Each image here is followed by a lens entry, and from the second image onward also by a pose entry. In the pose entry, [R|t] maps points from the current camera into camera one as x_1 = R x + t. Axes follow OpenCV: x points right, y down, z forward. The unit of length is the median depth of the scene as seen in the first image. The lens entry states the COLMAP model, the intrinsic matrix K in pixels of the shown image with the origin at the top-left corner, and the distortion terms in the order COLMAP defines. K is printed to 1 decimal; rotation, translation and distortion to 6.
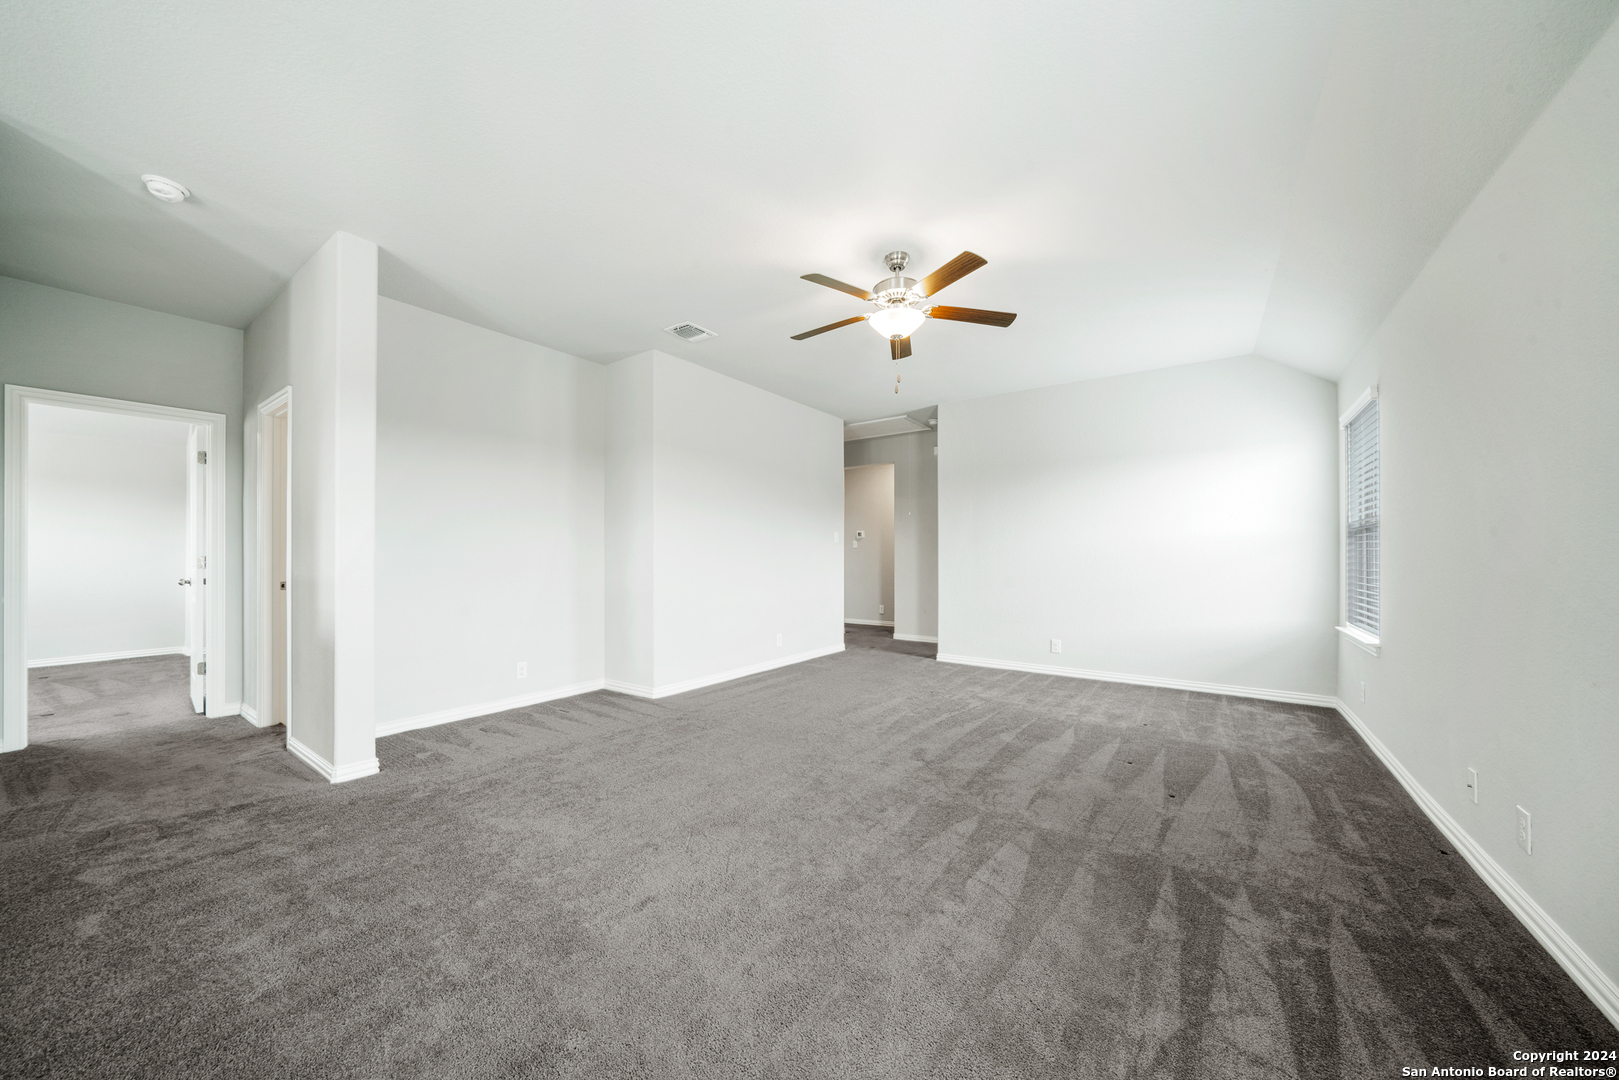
lens RADIAL K [[566.7, 0, 807.4], [0, 566.7, 552.9], [0, 0, 1]] dist [-0.005779, -0.000132]
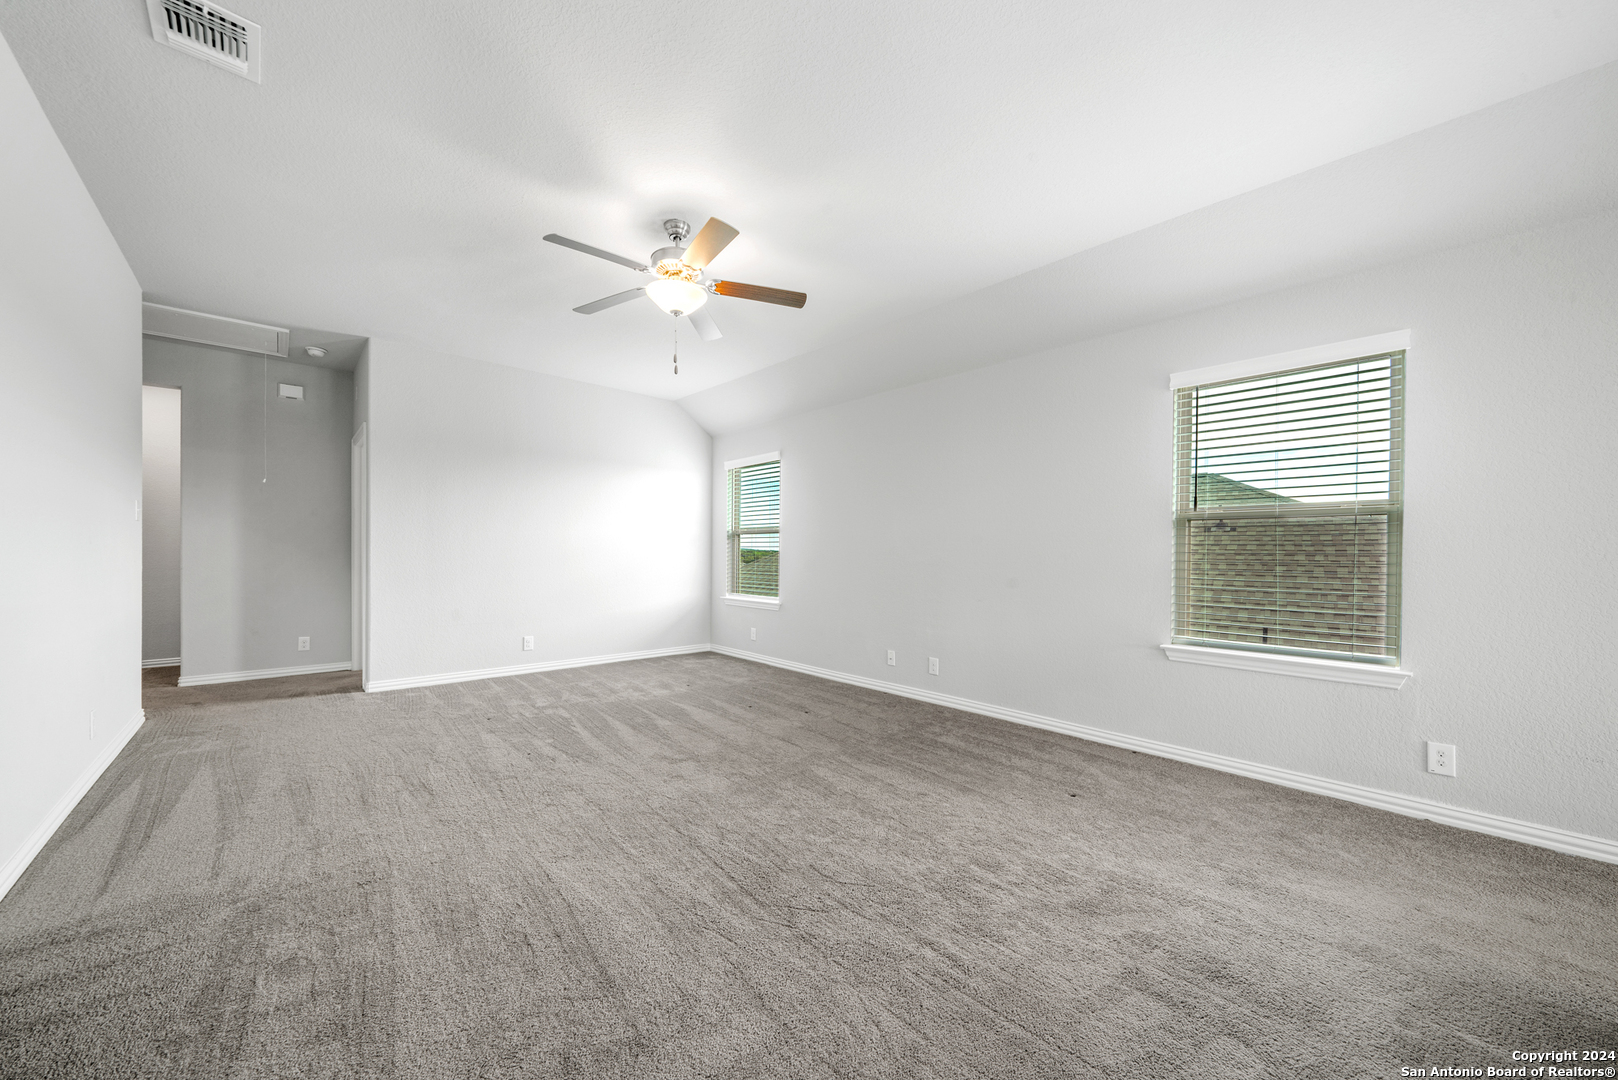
lens RADIAL K [[566.3, 0, 806.9], [0, 566.3, 552.9], [0, 0, 1]] dist [-0.005779, -0.000132]
pose [[0.206356, 0.001534, 0.978476, -0.553885], [-0.015819, 0.999873, 0.001769, 0.003050], [-0.978349, -0.015843, 0.206354, 0.469124]]
